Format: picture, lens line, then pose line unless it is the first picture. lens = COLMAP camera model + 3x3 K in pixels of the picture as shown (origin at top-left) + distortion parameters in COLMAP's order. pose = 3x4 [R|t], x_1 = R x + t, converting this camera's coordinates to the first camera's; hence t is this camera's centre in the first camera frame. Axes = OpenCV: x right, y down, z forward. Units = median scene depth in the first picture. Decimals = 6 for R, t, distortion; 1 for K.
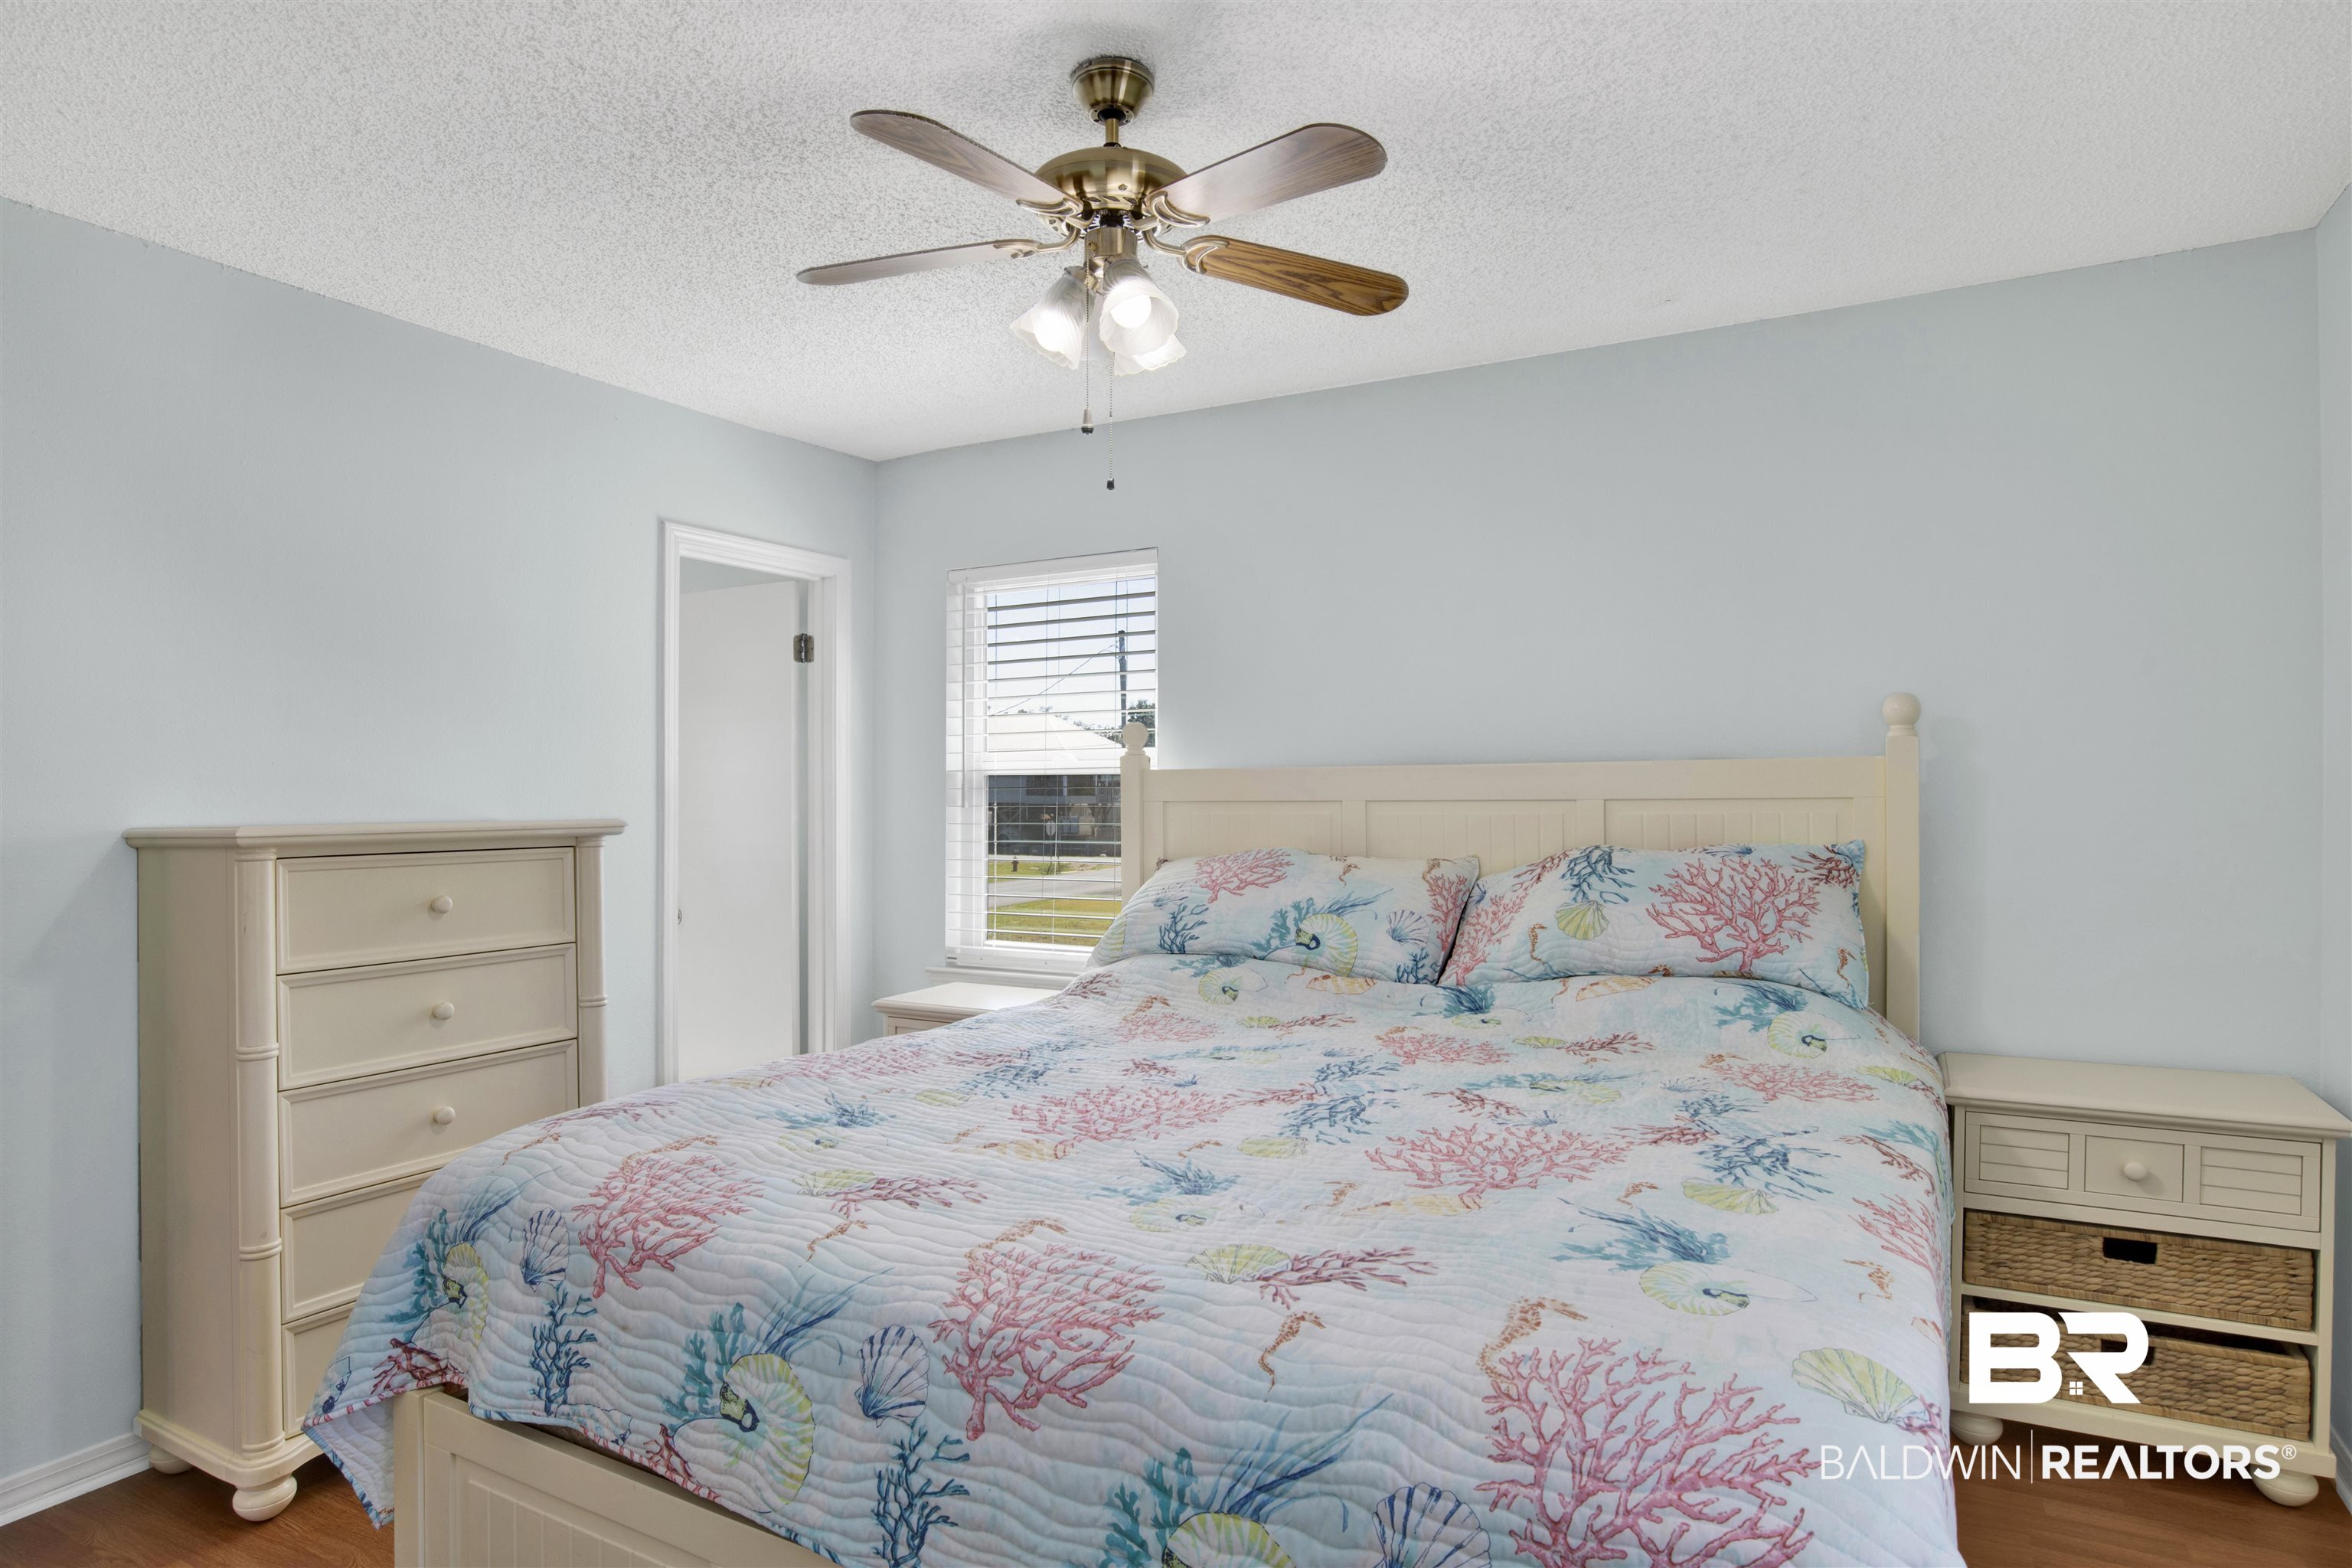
lens RADIAL K [[1301.9, 0, 1176.0], [0, 1301.9, 784.0], [0, 0, 1]] dist [-0.090774, 0.051691]
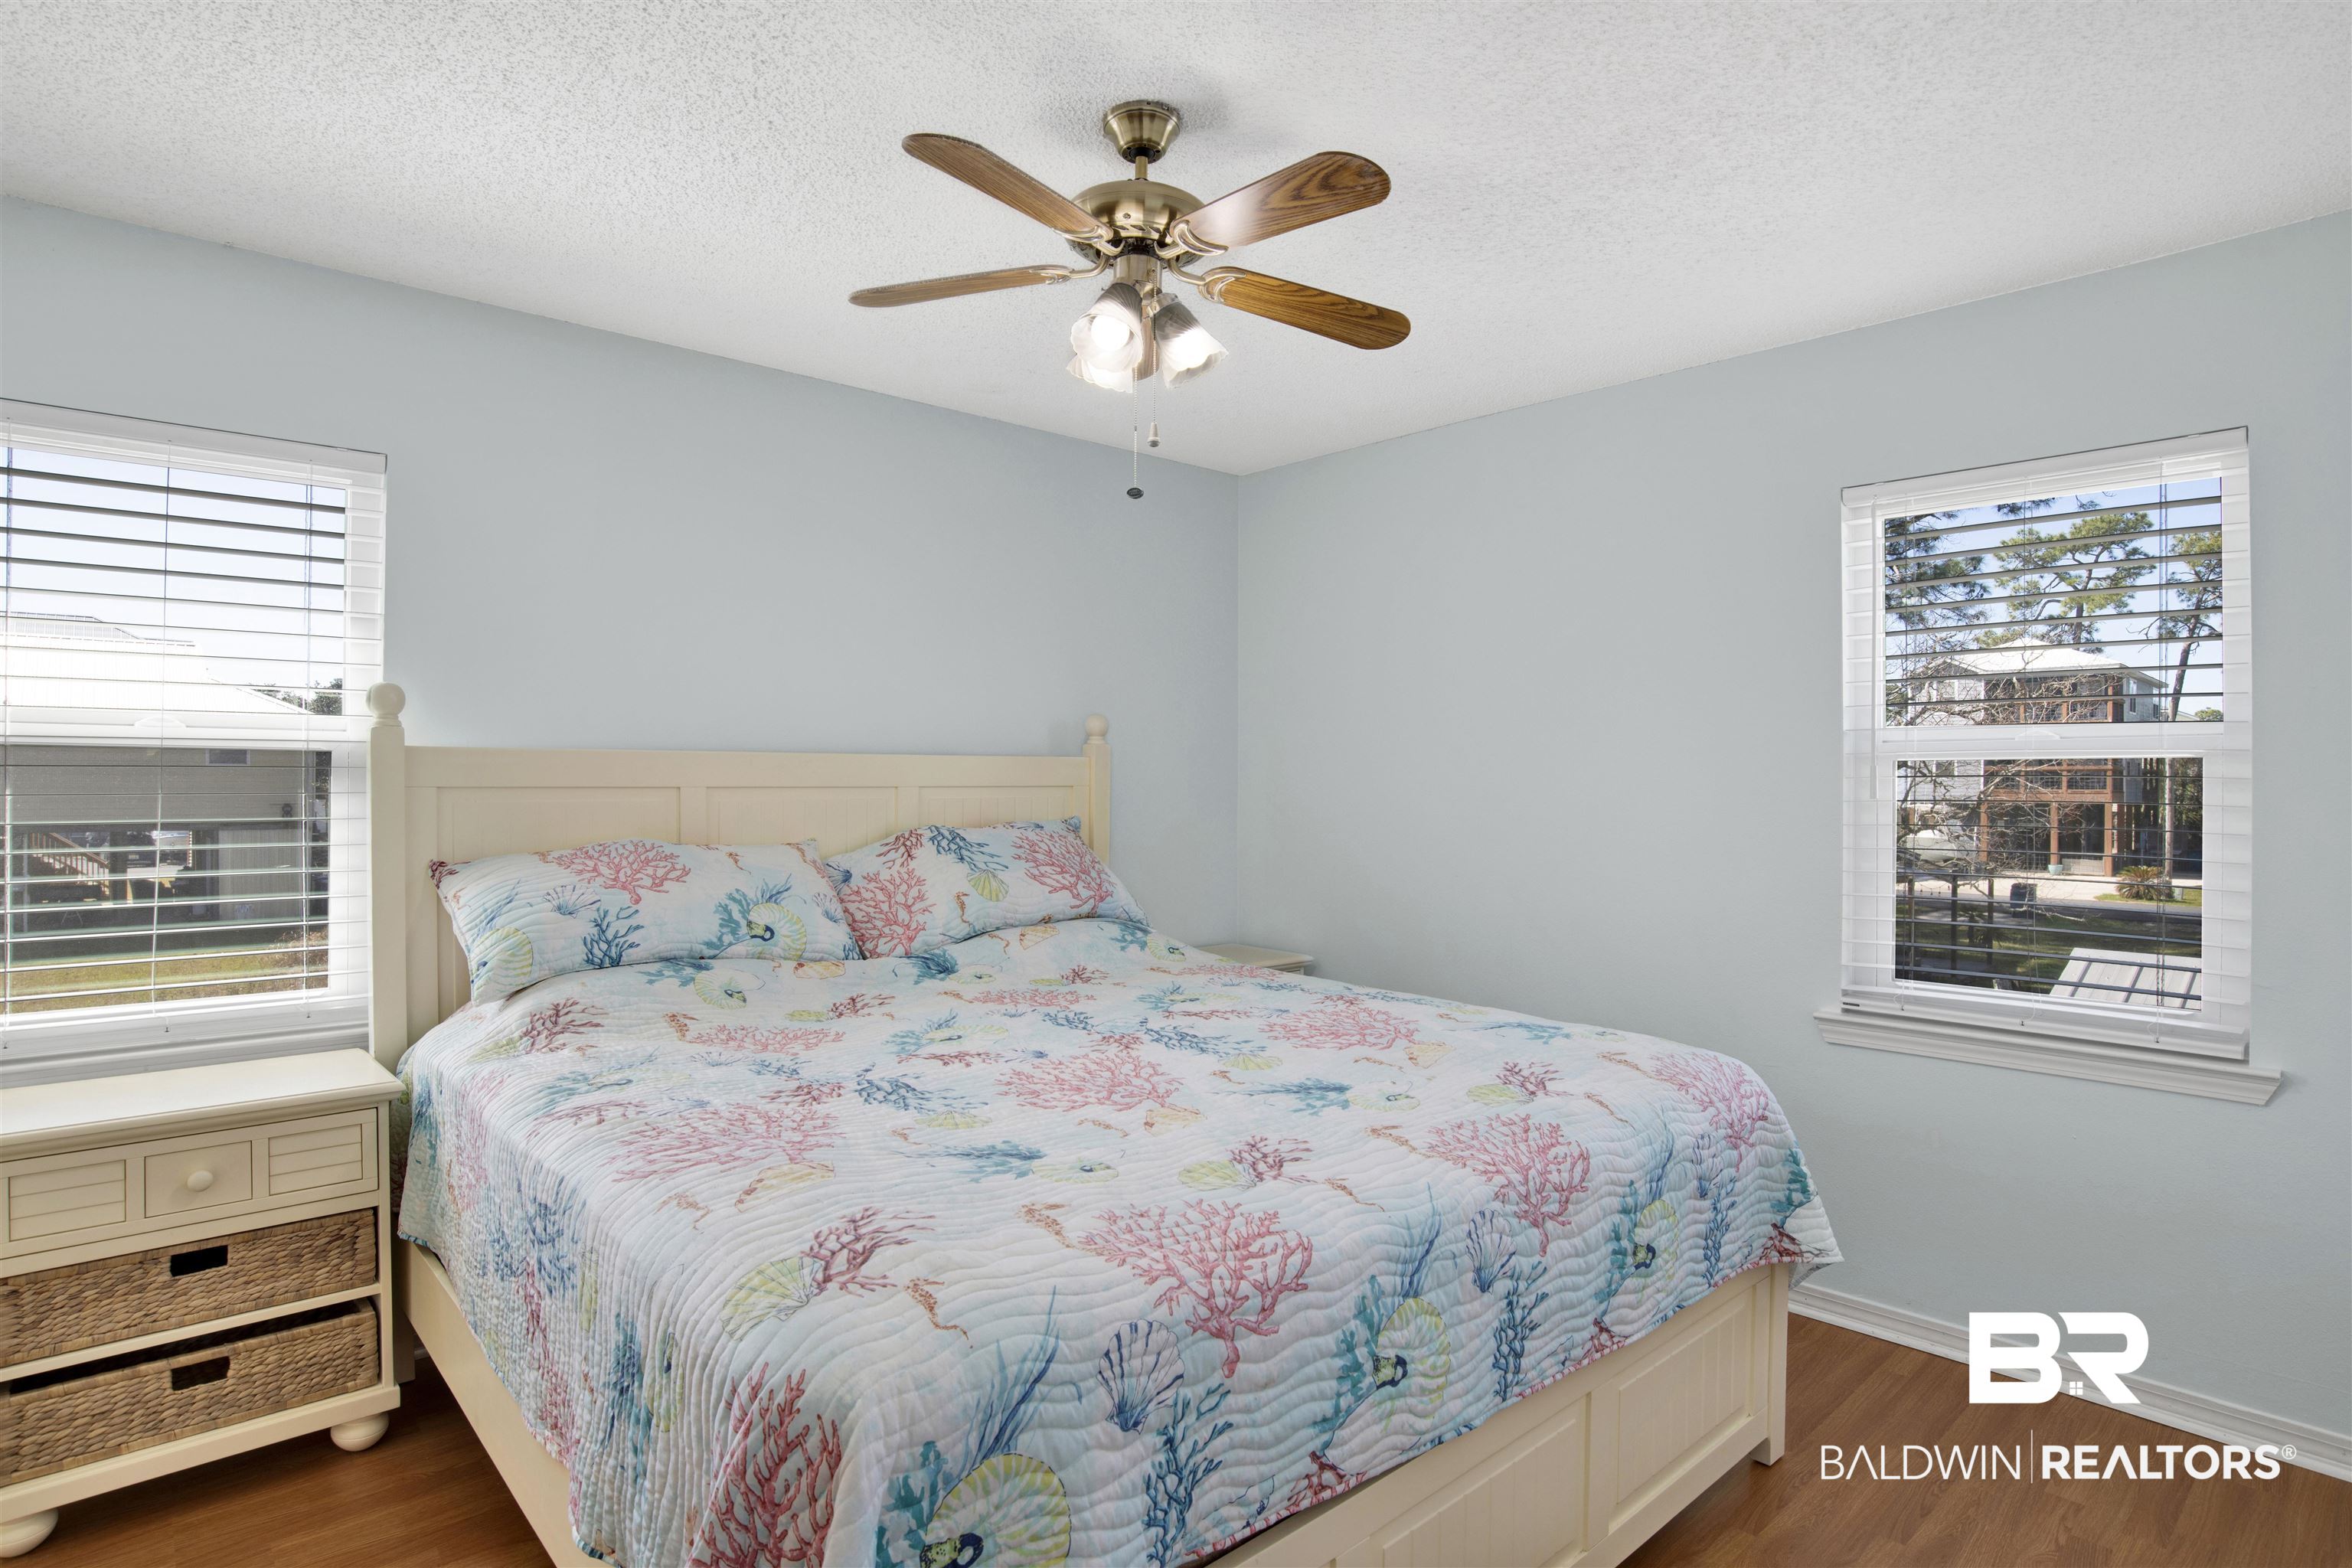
lens RADIAL K [[1248.1, 0, 1159.7], [0, 1248.1, 782.9], [0, 0, 1]] dist [-0.086525, 0.042049]
pose [[0.328960, 0.003841, 0.944336, -1.238048], [-0.013405, 0.999910, 0.000603, 0.009503], [-0.944249, -0.012857, 0.328982, 0.774934]]
